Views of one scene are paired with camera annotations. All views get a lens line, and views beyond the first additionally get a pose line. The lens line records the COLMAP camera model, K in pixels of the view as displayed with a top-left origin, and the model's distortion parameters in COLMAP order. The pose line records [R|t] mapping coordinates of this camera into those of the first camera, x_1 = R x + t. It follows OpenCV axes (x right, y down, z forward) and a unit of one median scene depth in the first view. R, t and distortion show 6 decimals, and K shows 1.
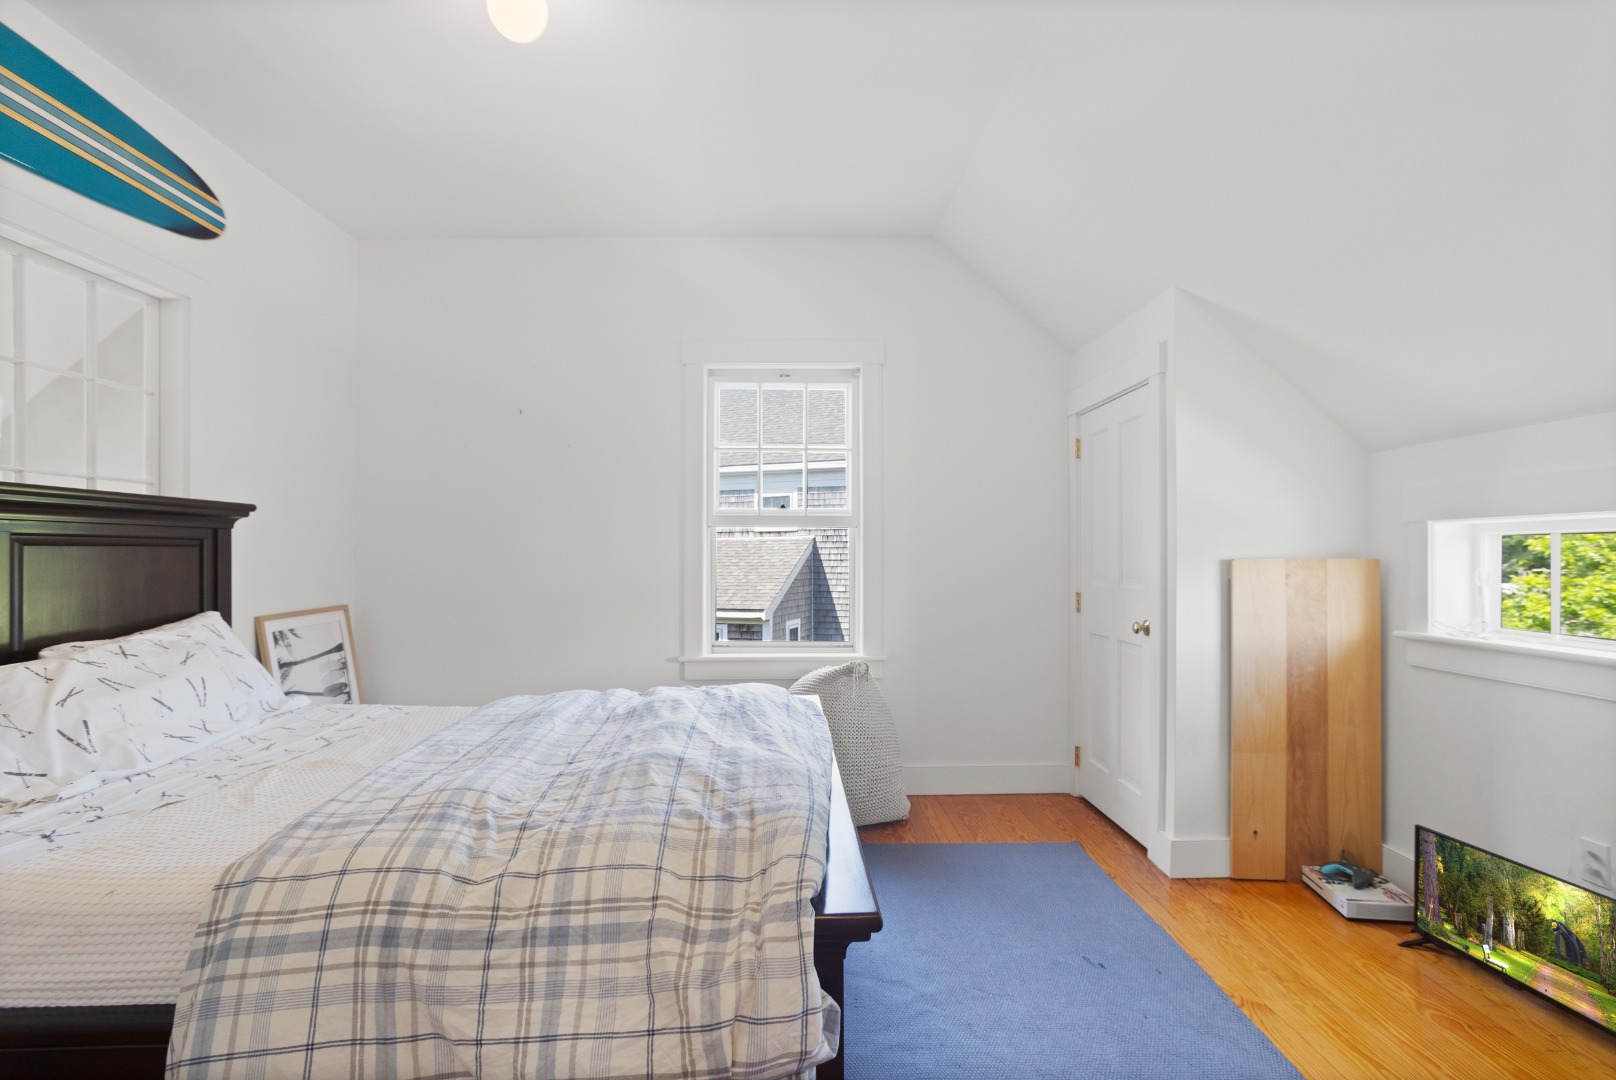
lens RADIAL K [[794.5, 0, 803.7], [0, 794.5, 552.0], [0, 0, 1]] dist [-0.066650, 0.043574]
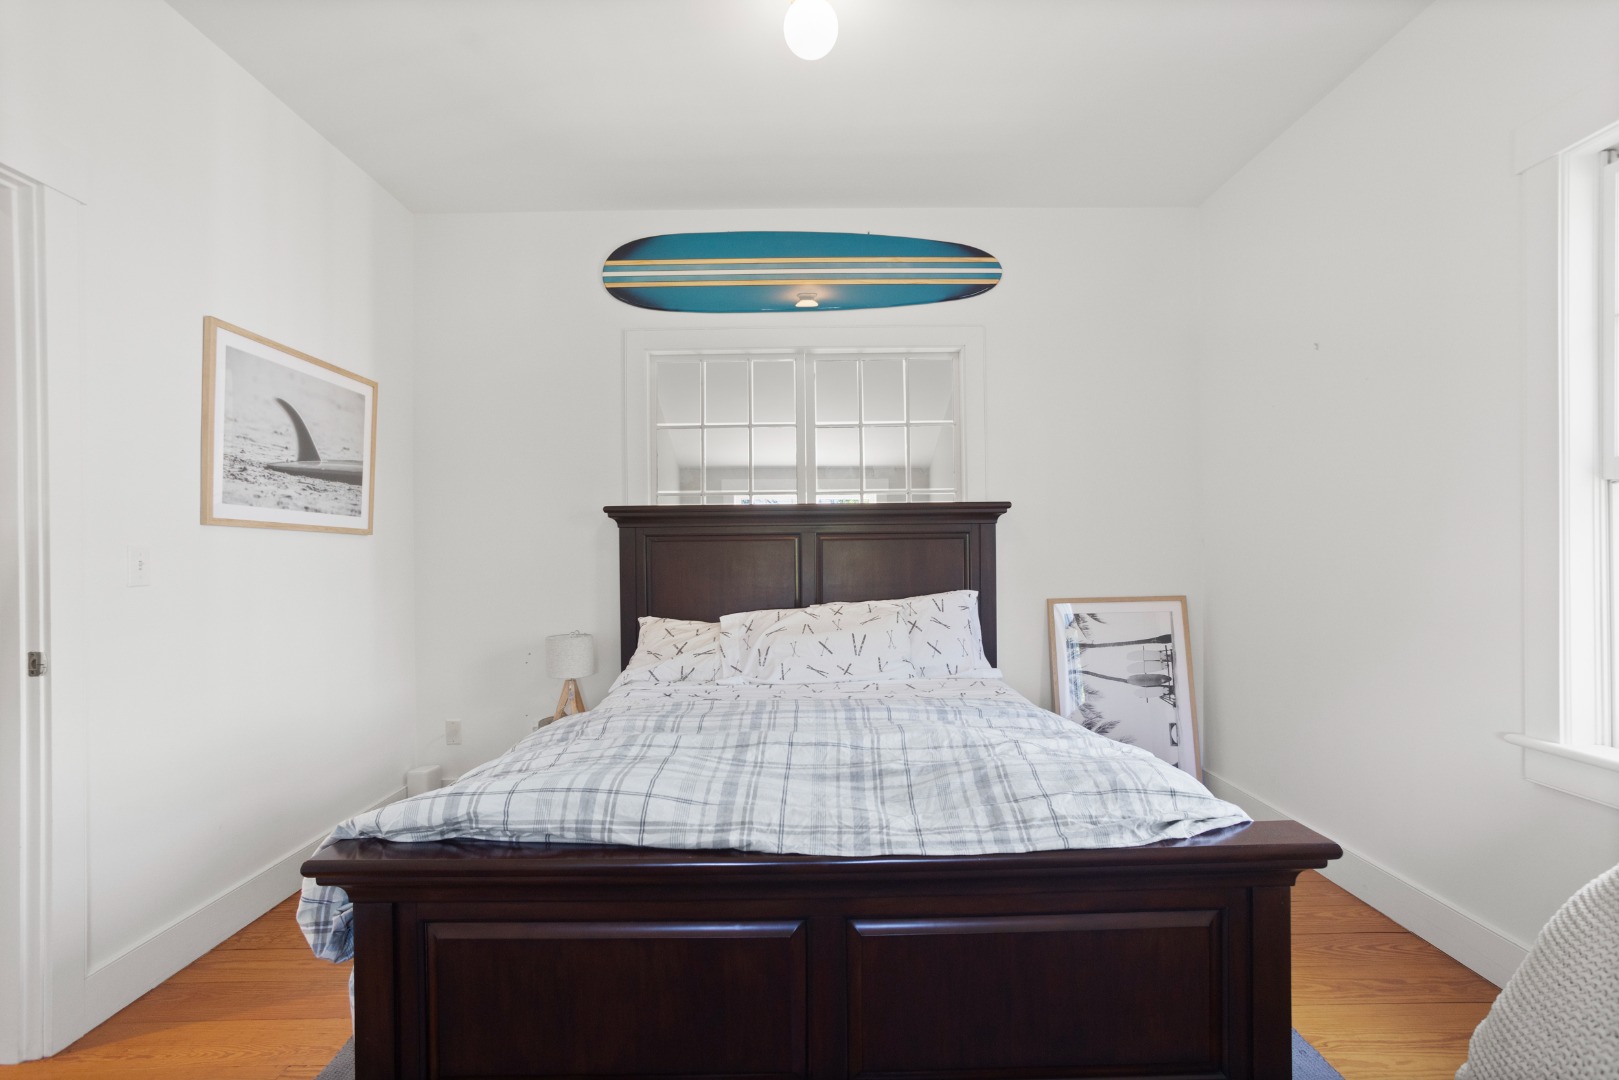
lens RADIAL K [[795.9, 0, 805.2], [0, 795.9, 552.0], [0, 0, 1]] dist [-0.066650, 0.043574]
pose [[-0.052047, 0.004292, -0.998635, 0.445506], [0.013549, 0.999902, 0.003592, 0.005138], [0.998553, -0.013343, -0.052100, 0.662446]]
